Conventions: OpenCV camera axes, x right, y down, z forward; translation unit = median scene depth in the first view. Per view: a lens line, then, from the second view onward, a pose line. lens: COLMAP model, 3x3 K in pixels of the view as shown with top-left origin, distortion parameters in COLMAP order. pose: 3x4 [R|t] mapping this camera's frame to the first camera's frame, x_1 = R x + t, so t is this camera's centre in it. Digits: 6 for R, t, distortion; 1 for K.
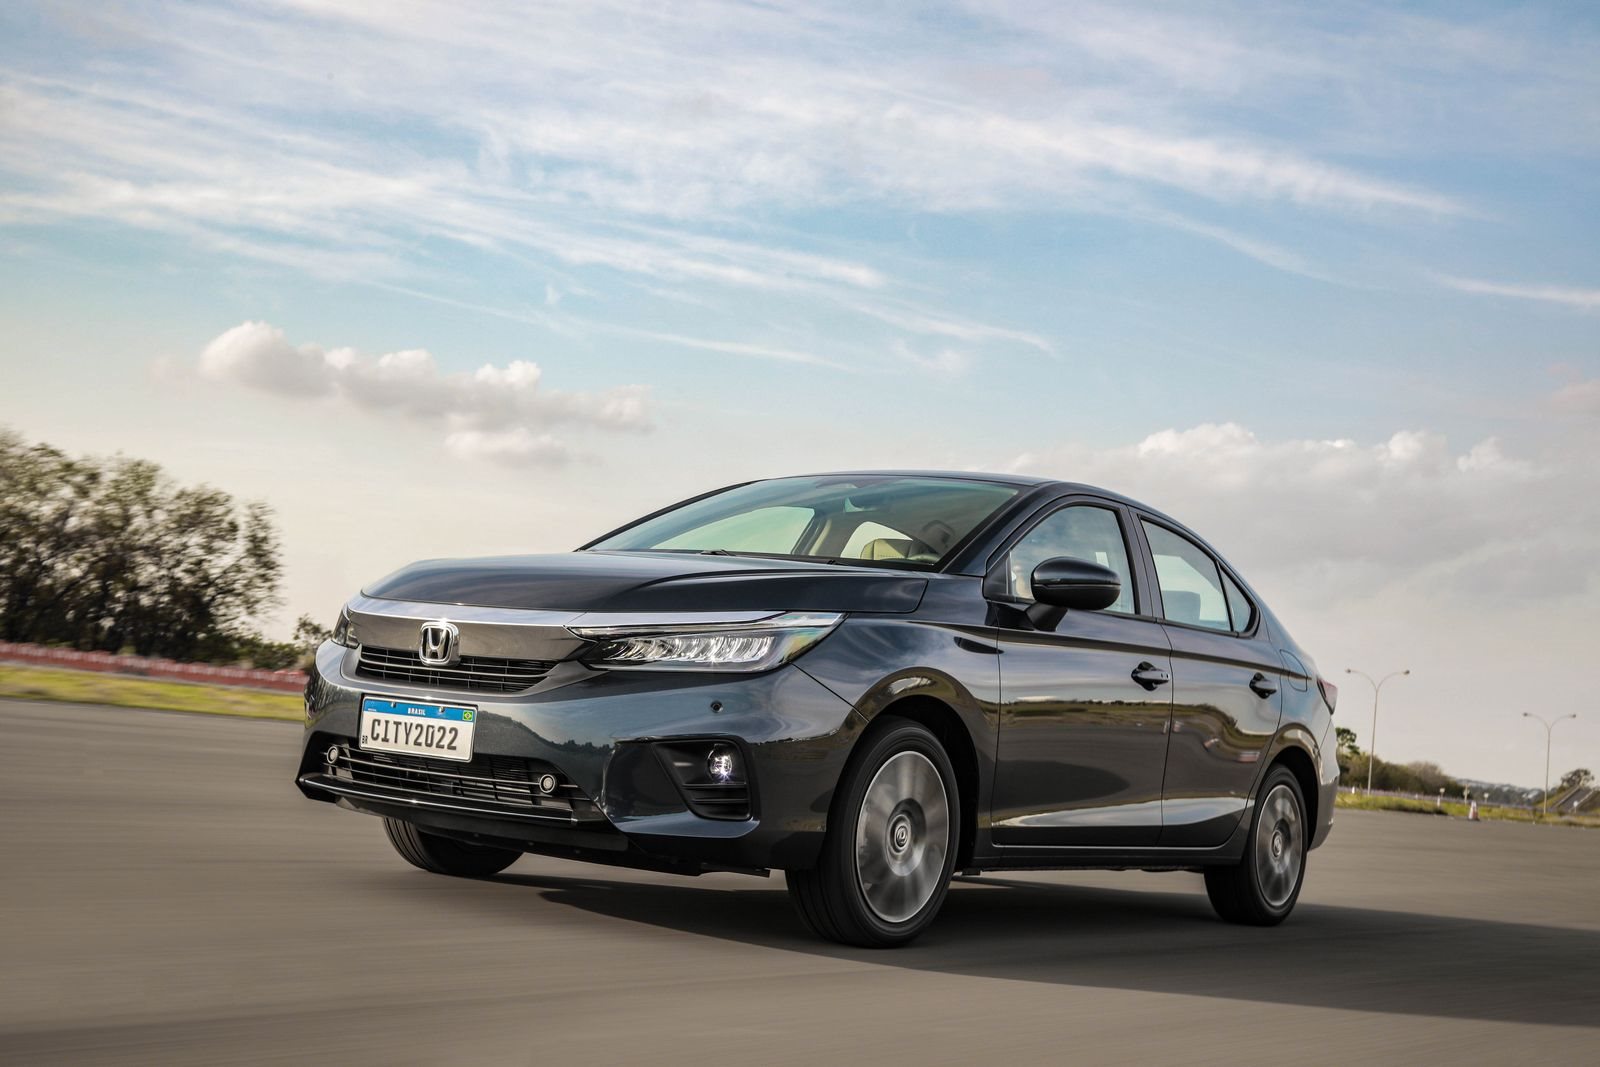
lens RADIAL K [[1816.3, 0, 798.6], [0, 1816.3, 629.3], [0, 0, 1]] dist [0.124401, -0.004241]
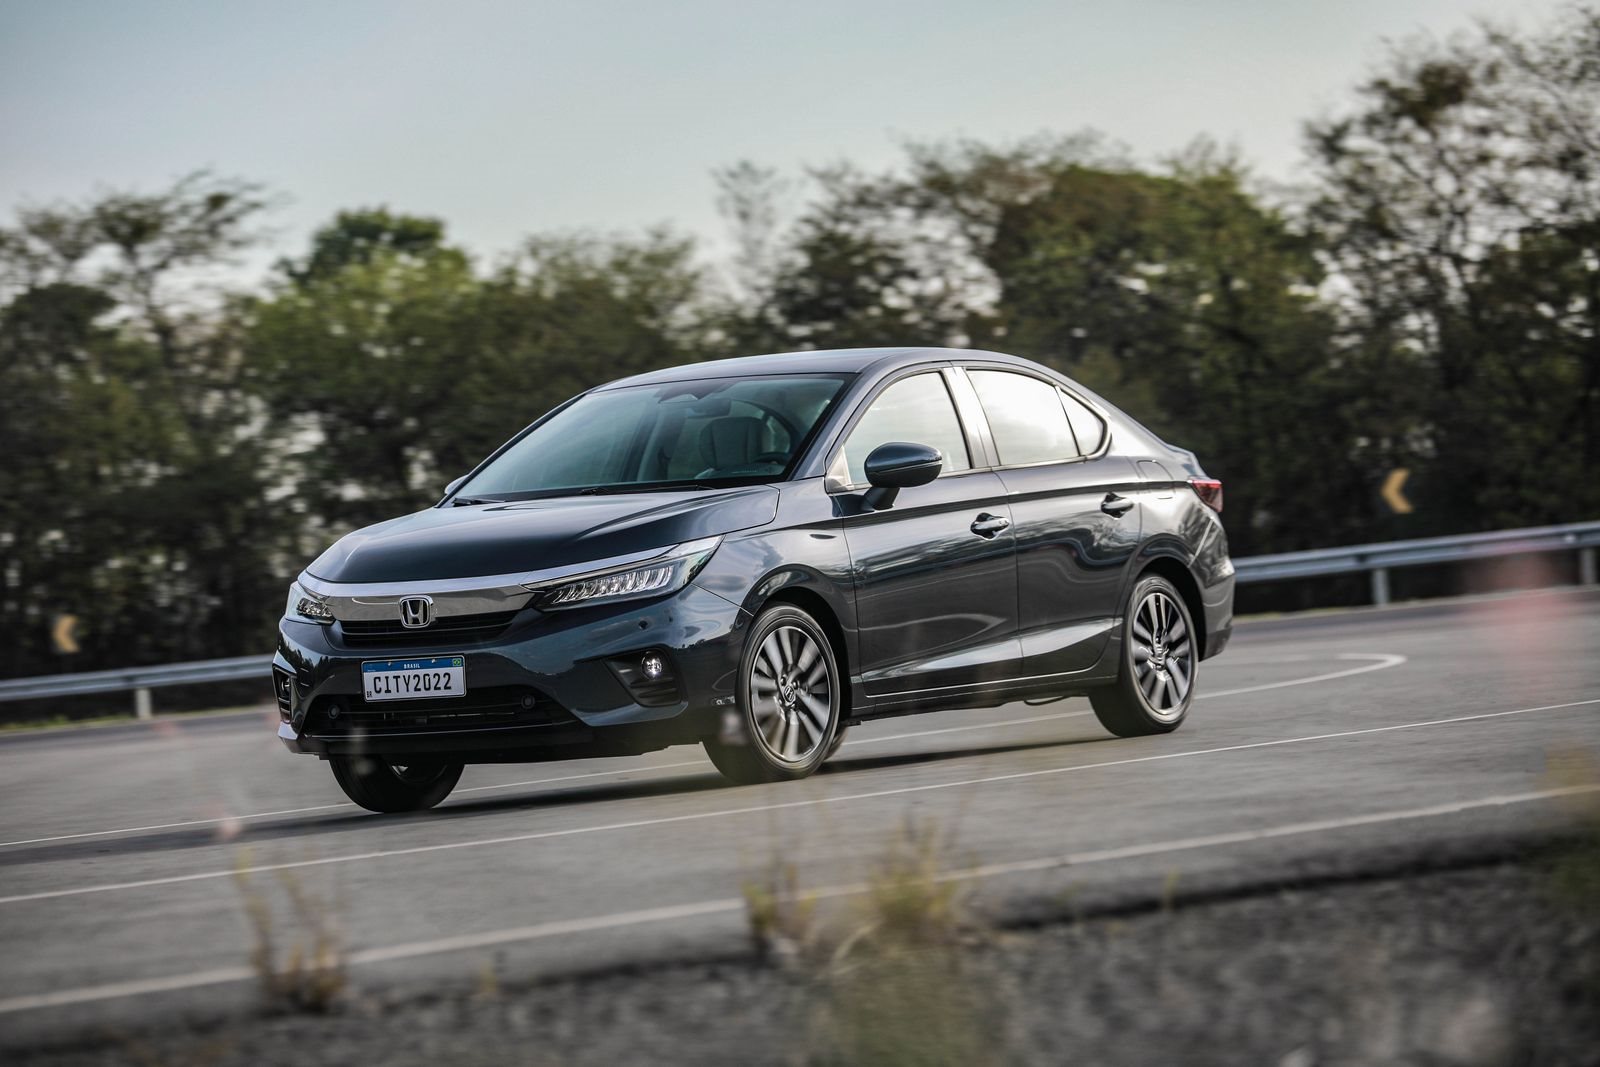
lens RADIAL K [[6567.0, 0, 800.0], [0, 6567.0, 533.5], [0, 0, 1]] dist [0.154720, 0.672098]
pose [[0.983286, -0.165656, 0.075540, -0.263980], [0.161293, 0.985041, 0.060652, -0.276252], [-0.084457, -0.047454, 0.995296, -3.540770]]
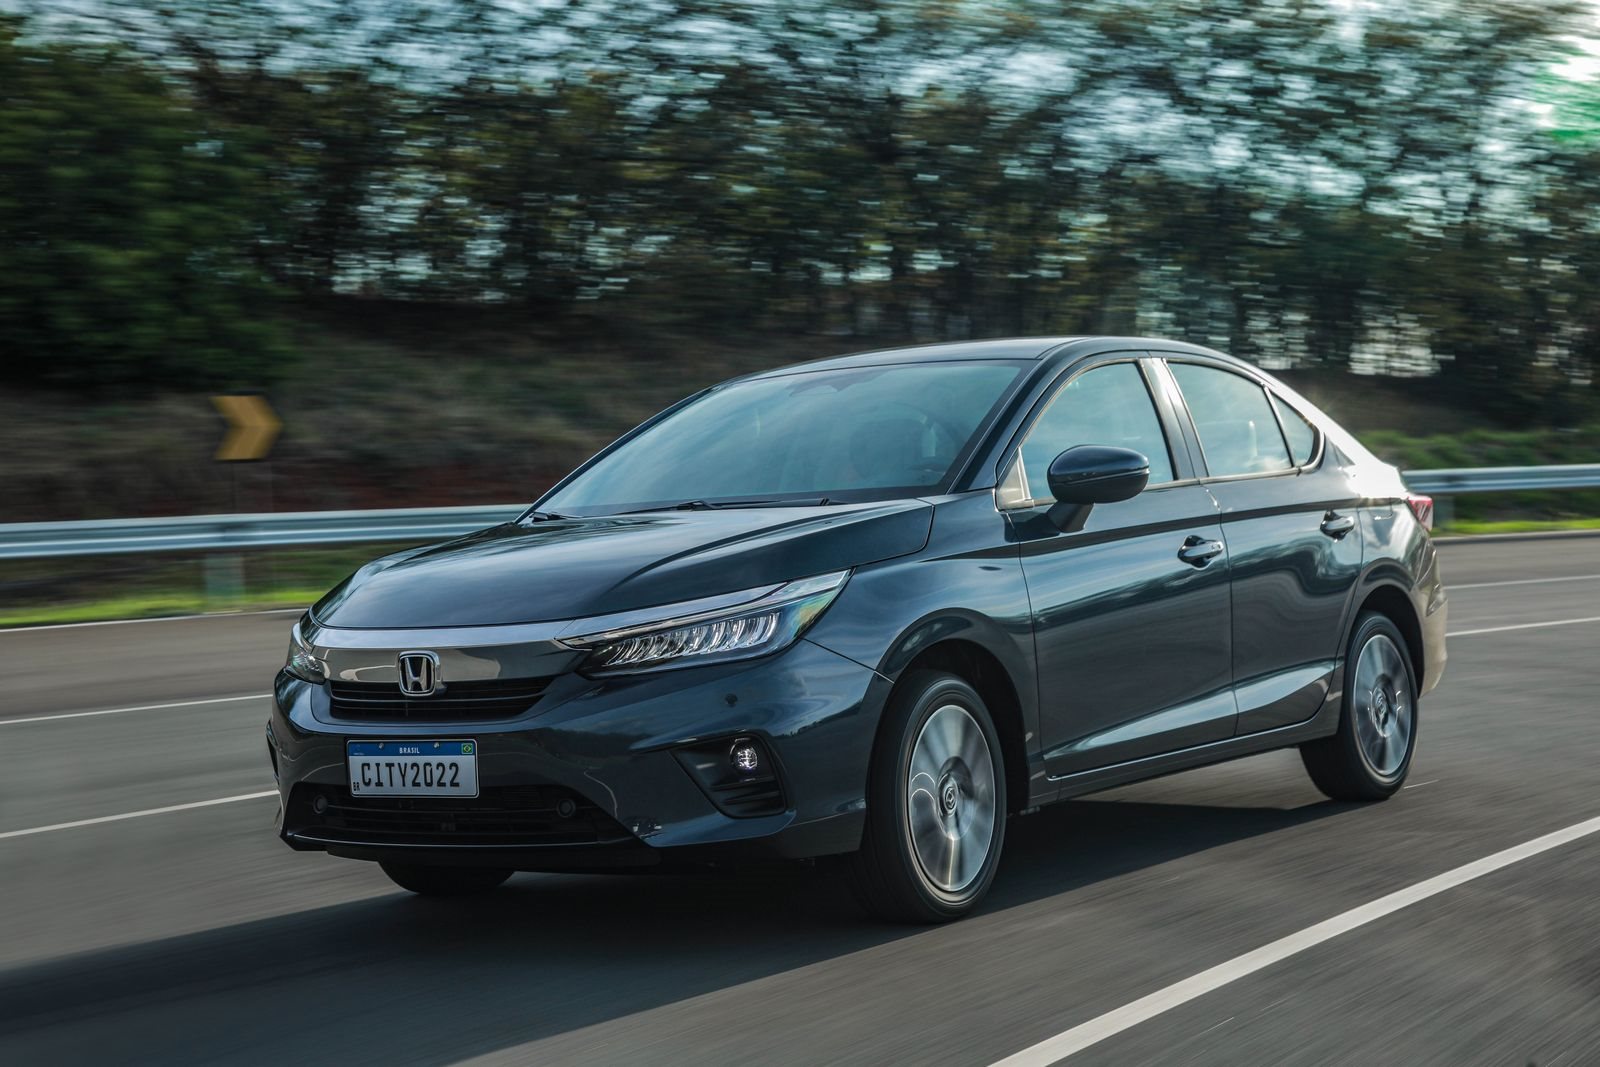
lens RADIAL K [[2651.8, 0, 800.0], [0, 2651.8, 533.5], [0, 0, 1]] dist [0.009532, 0.006860]
pose [[0.987556, -0.156979, 0.009554, -0.008981], [0.156197, 0.986090, 0.056818, -0.103914], [-0.018340, -0.054619, 0.998339, -0.323426]]
